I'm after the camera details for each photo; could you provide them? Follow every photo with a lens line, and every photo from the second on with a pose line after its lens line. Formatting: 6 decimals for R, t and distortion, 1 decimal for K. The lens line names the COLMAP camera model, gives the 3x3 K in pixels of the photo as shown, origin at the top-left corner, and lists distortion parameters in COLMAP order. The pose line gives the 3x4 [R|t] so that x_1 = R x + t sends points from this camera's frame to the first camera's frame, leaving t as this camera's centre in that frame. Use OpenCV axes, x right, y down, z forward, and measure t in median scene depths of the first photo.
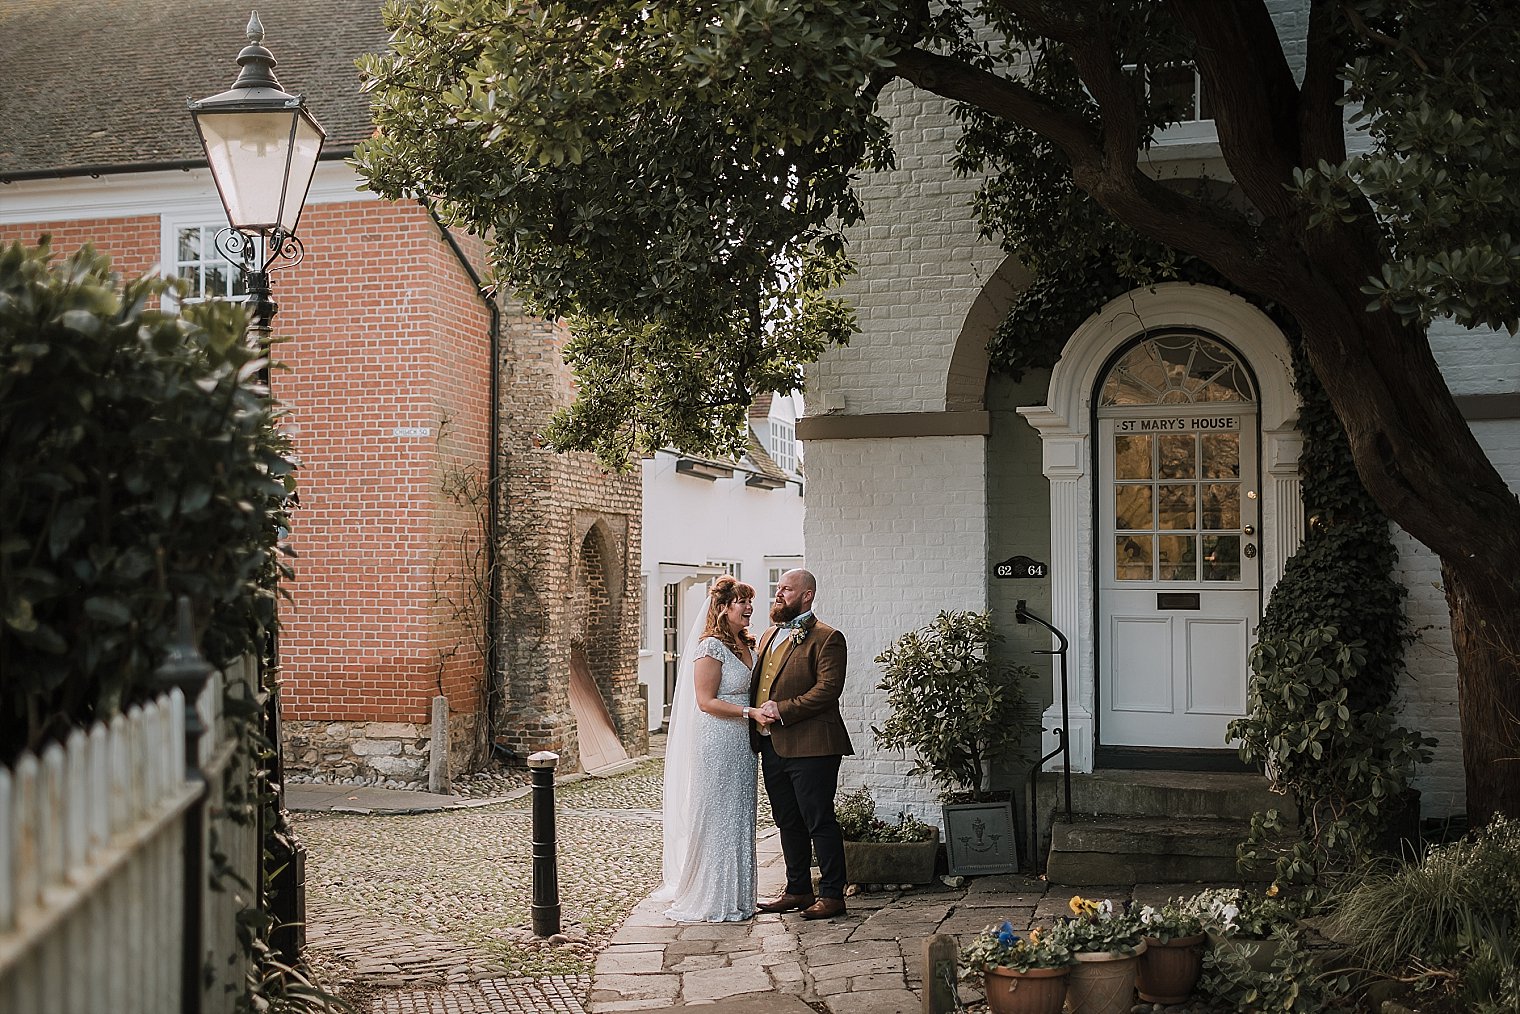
lens RADIAL K [[1553.0, 0, 762.1], [0, 1553.0, 509.1], [0, 0, 1]] dist [0.033690, 0.000000]
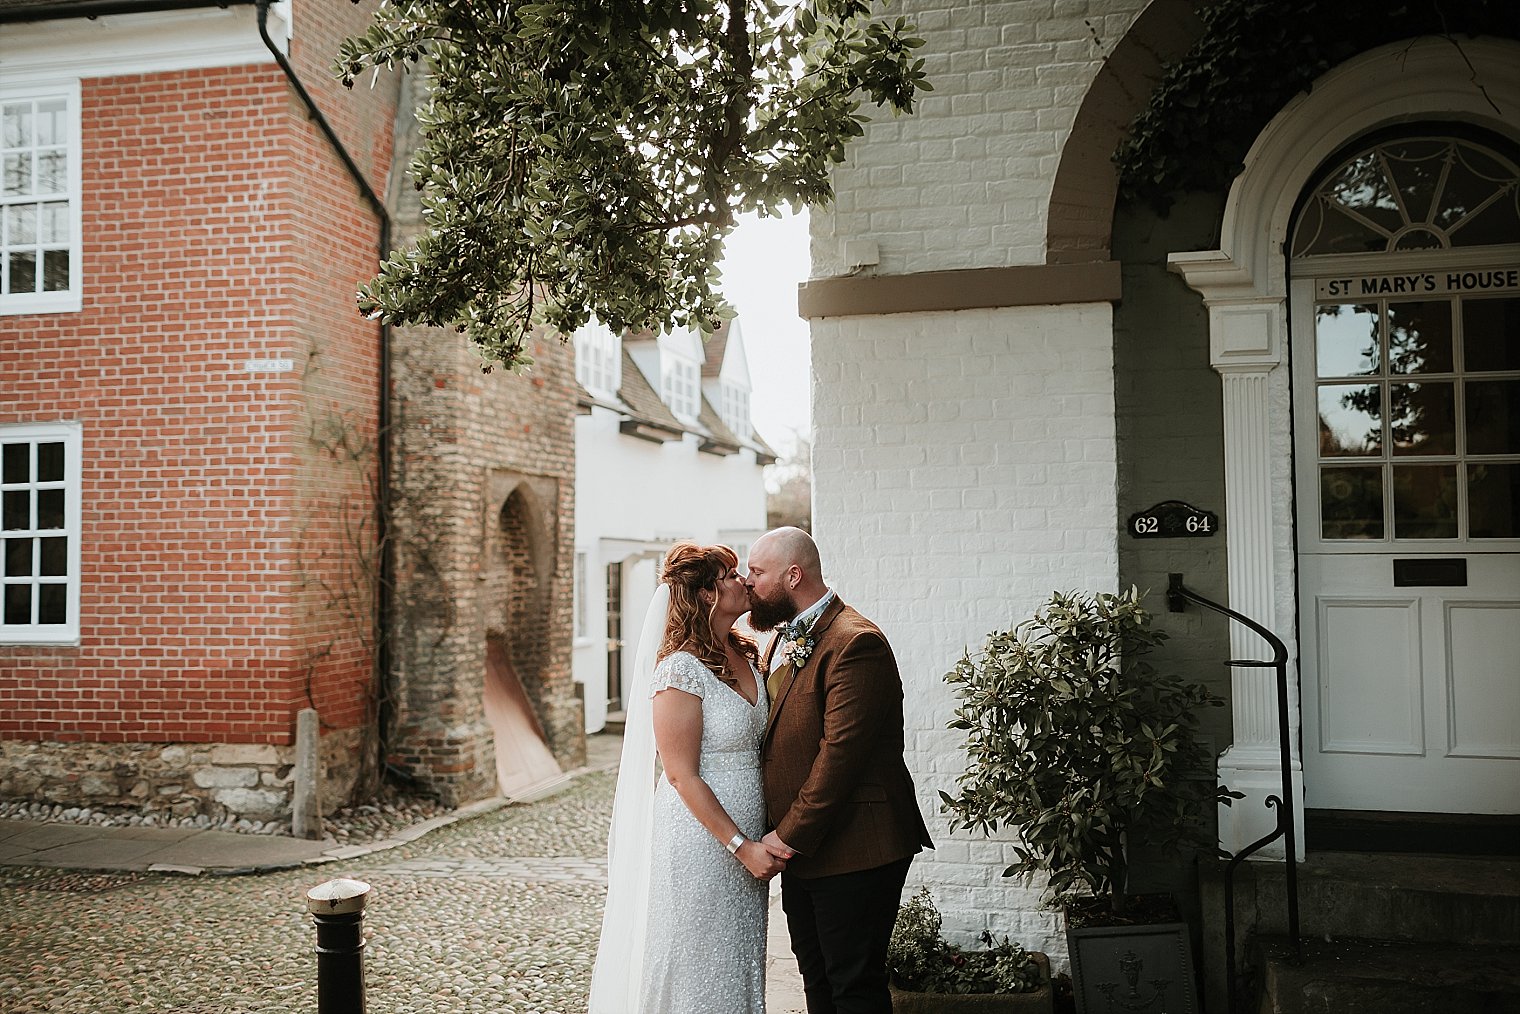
lens RADIAL K [[1553.0, 0, 751.6], [0, 1553.0, 479.2], [0, 0, 1]] dist [0.033690, 0.000000]
pose [[0.999570, -0.009446, 0.027757, -0.008721], [0.009605, 0.999938, -0.005601, 0.013343], [-0.027703, 0.005865, 0.999599, 0.223710]]
